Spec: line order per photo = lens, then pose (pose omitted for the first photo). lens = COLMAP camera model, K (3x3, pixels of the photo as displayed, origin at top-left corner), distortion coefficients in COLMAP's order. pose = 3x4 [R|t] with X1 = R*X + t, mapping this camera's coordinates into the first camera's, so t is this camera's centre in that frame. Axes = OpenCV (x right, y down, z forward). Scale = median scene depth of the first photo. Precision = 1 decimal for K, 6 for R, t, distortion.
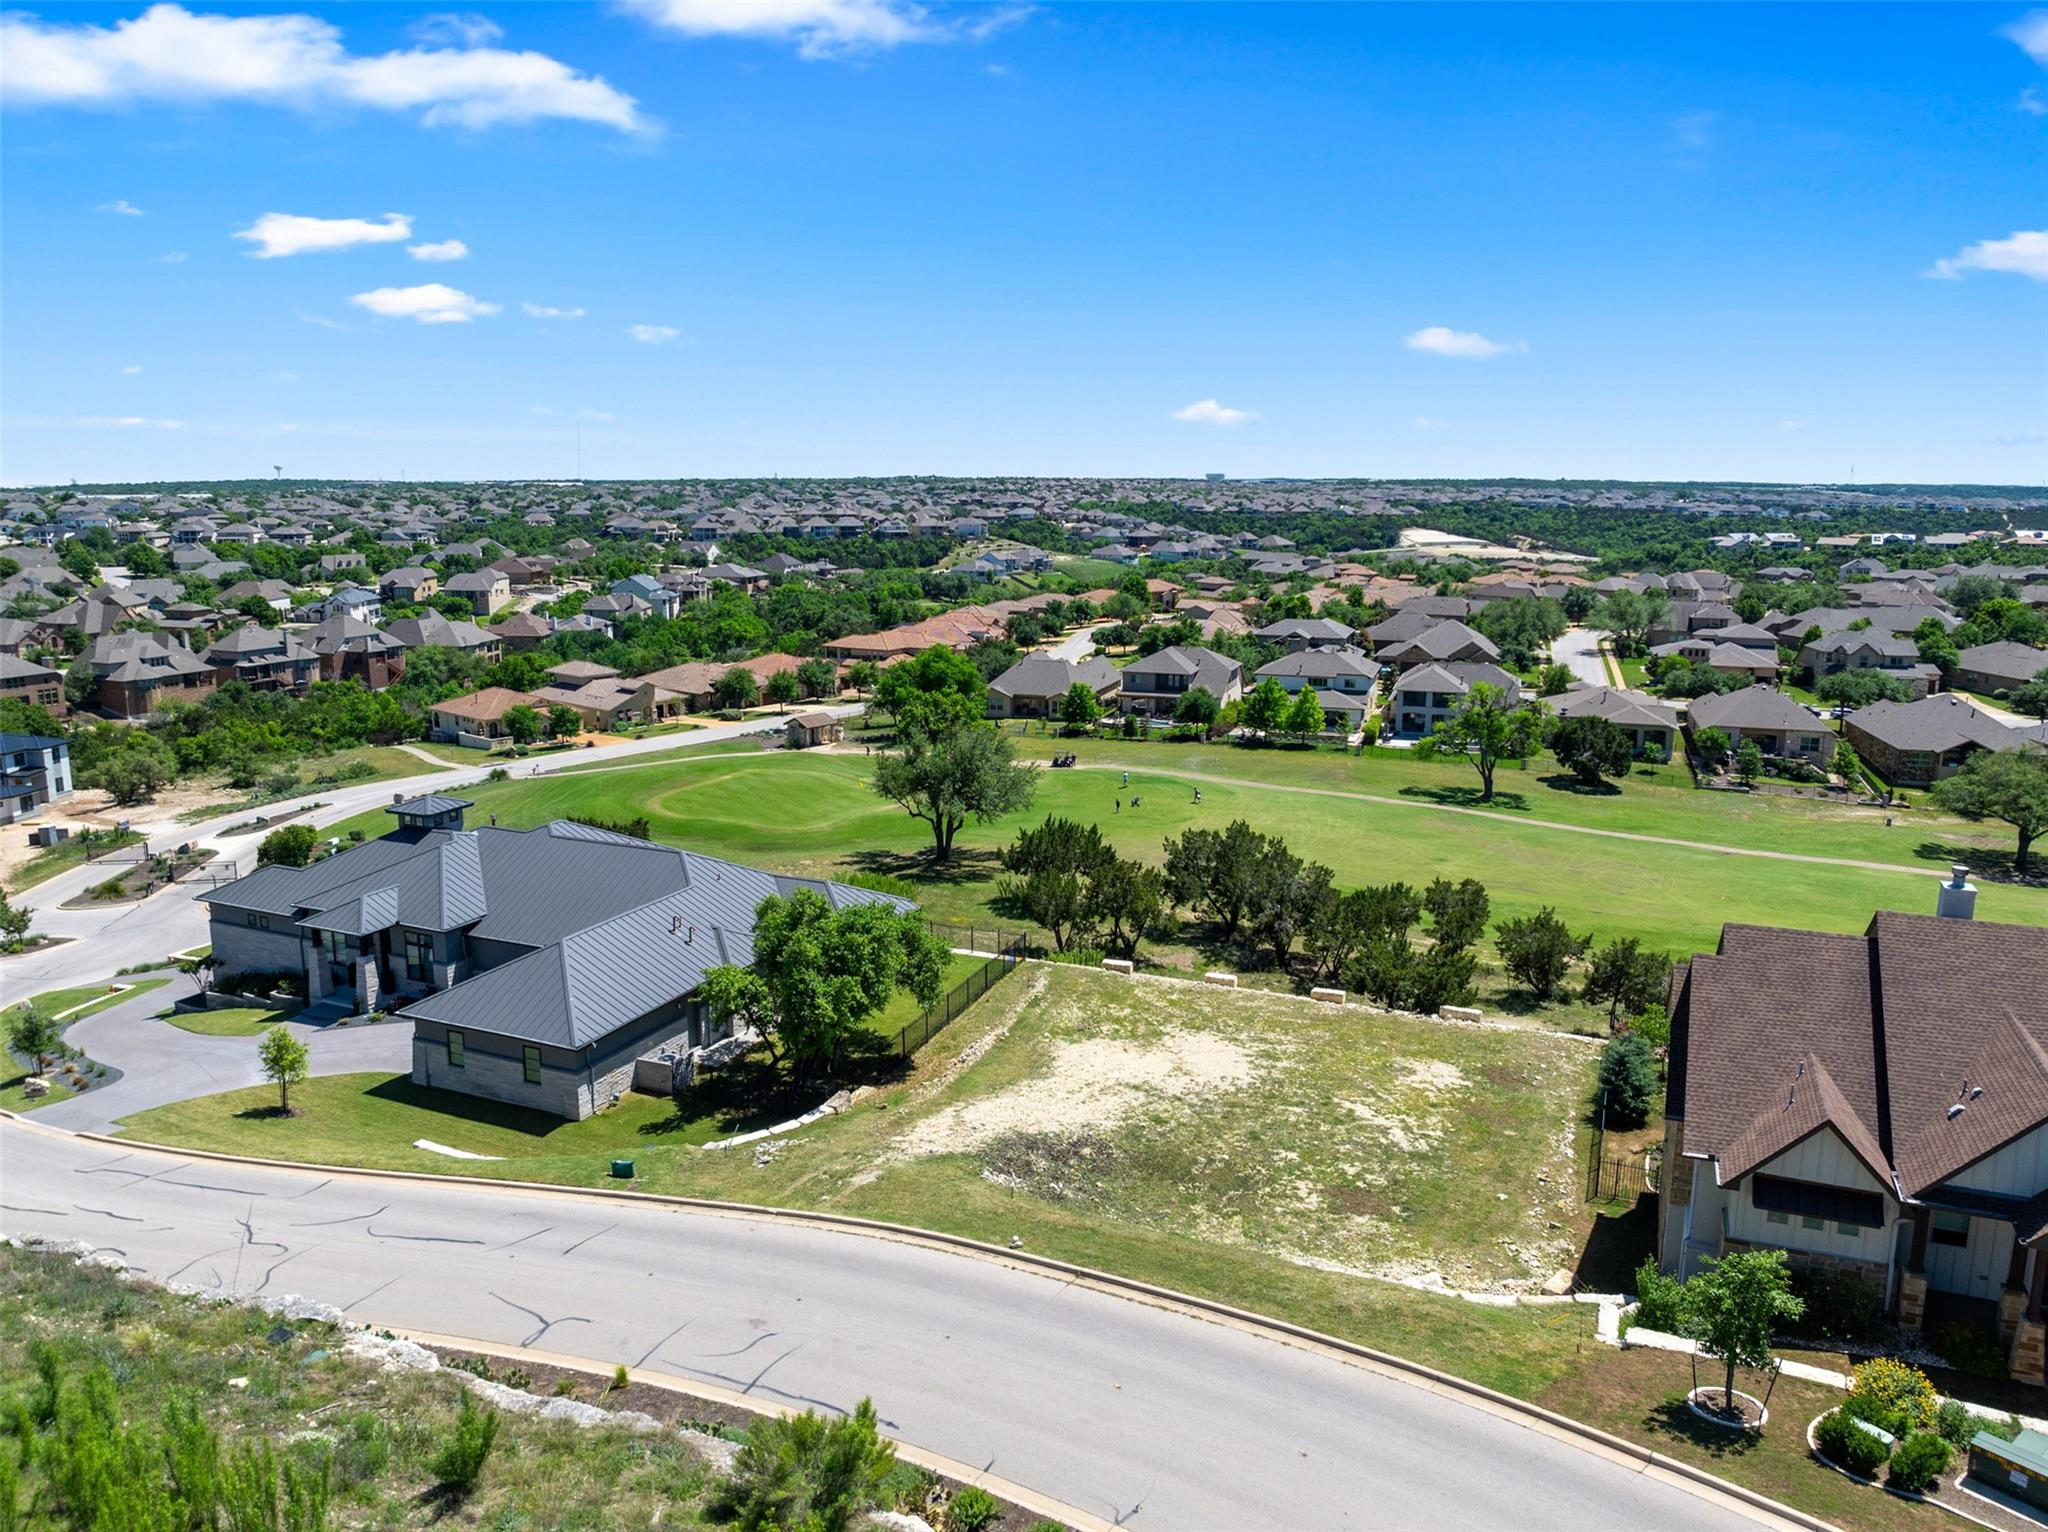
lens RADIAL K [[1434.7, 0, 1018.4], [0, 1434.7, 752.6], [0, 0, 1]] dist [-0.029353, -0.016719]
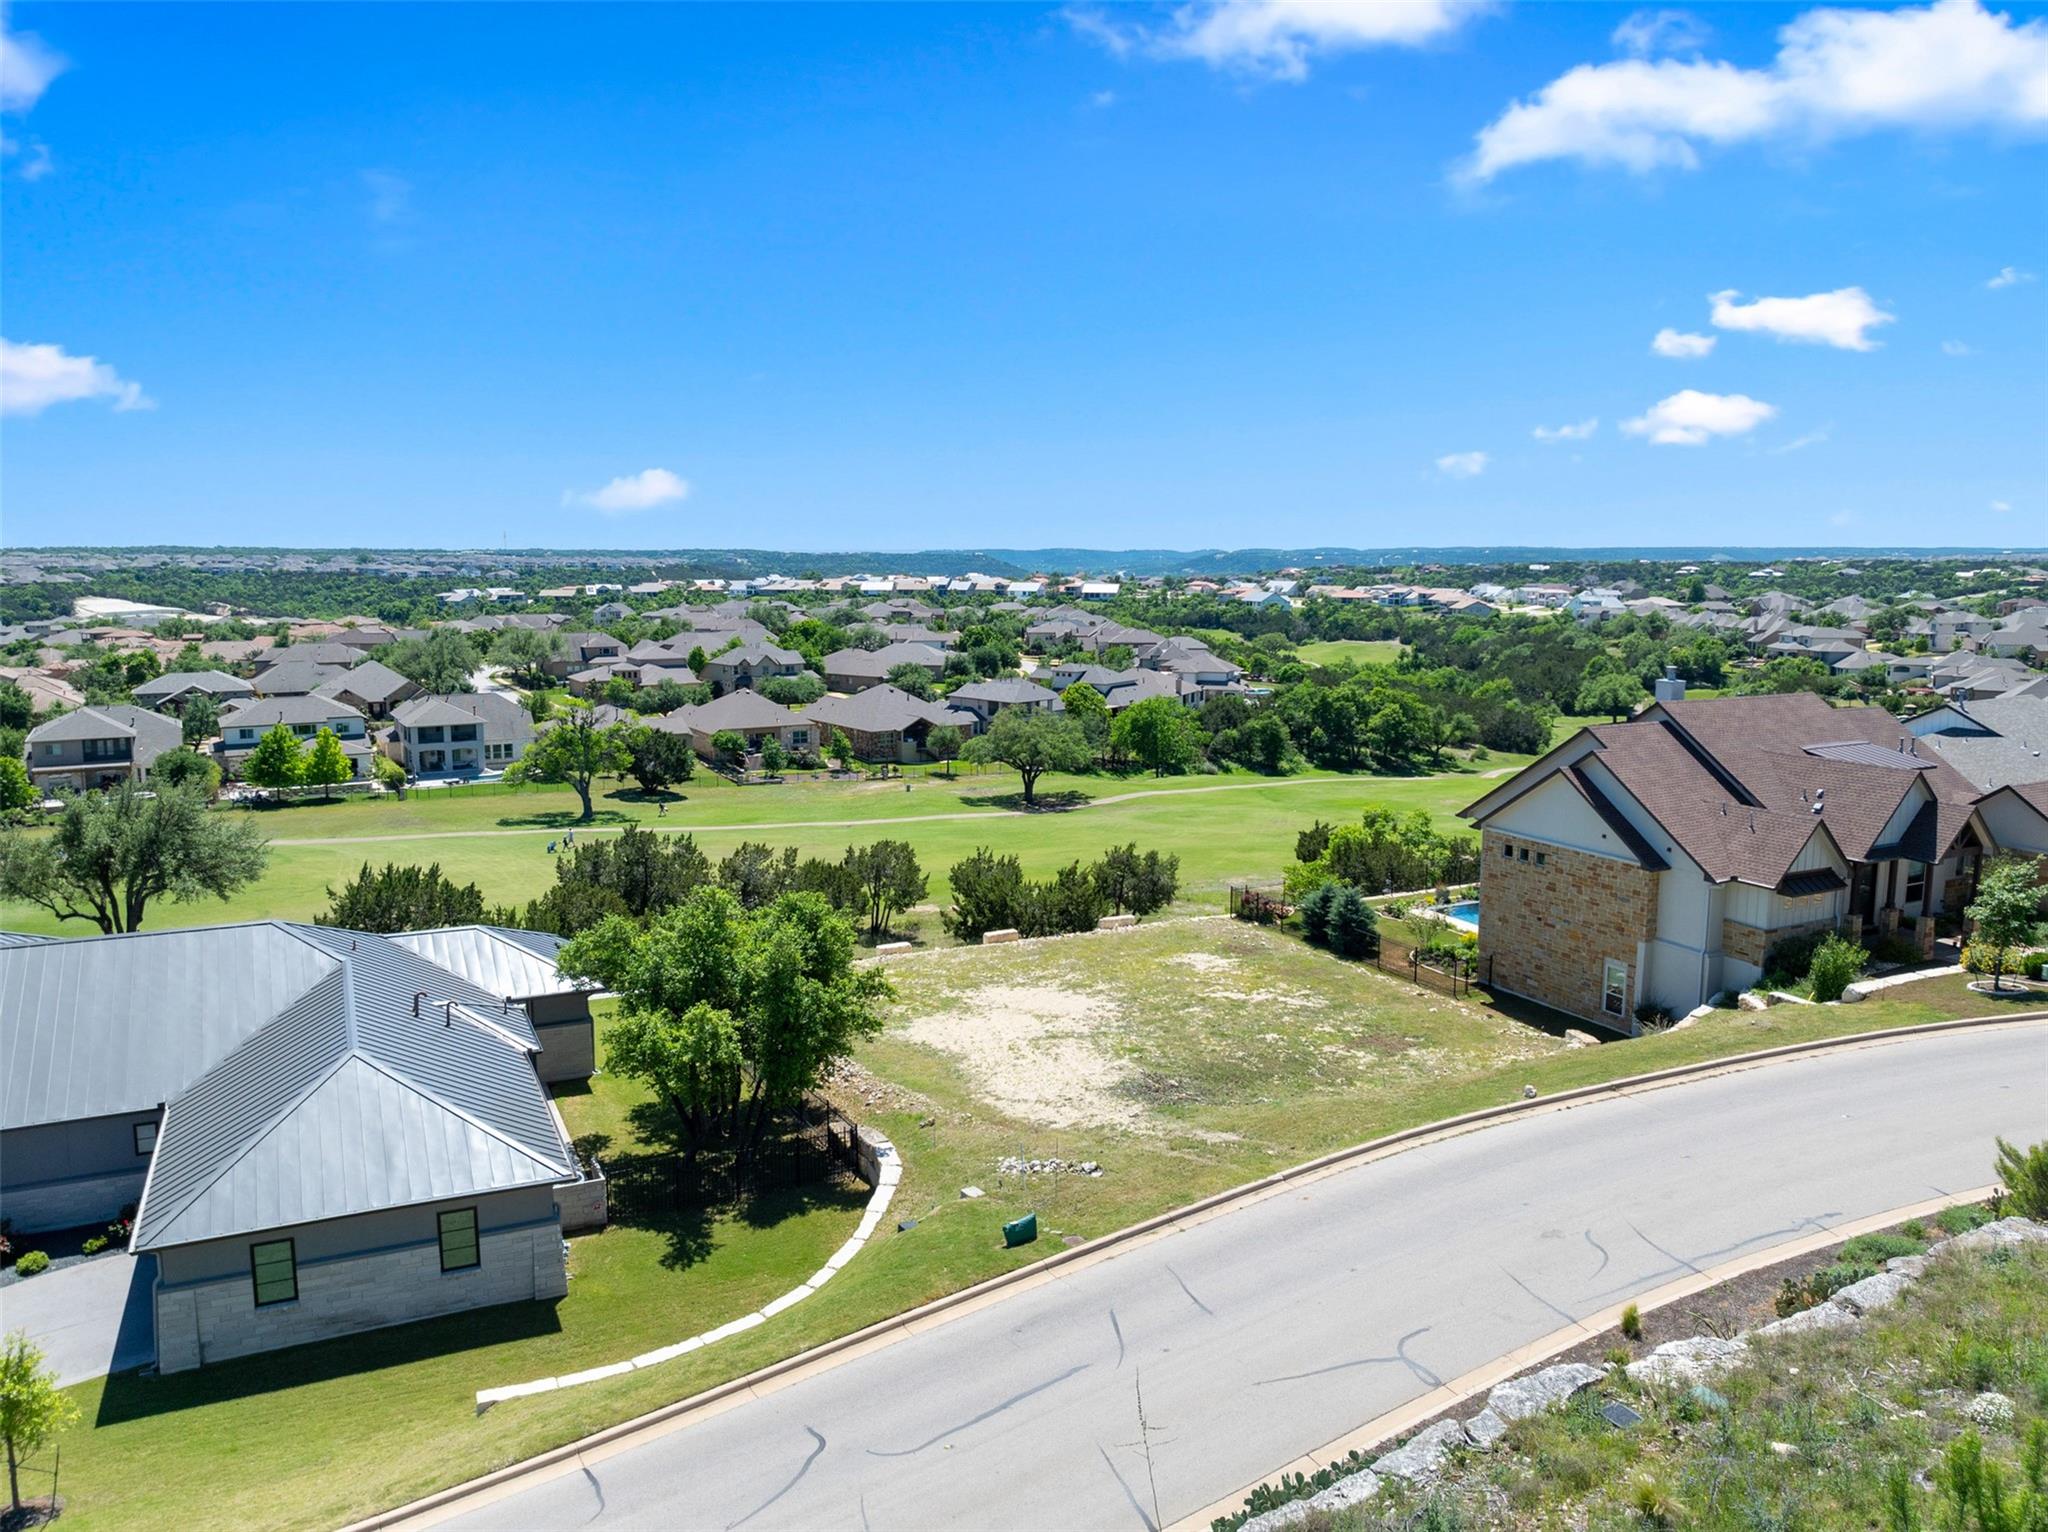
lens RADIAL K [[1454.1, 0, 1018.1], [0, 1454.1, 771.8], [0, 0, 1]] dist [-0.031862, -0.021050]
pose [[0.648268, -0.111871, 0.753149, -0.148413], [0.137915, 0.990038, 0.028348, 0.009385], [-0.748817, 0.085493, 0.657239, 0.097647]]
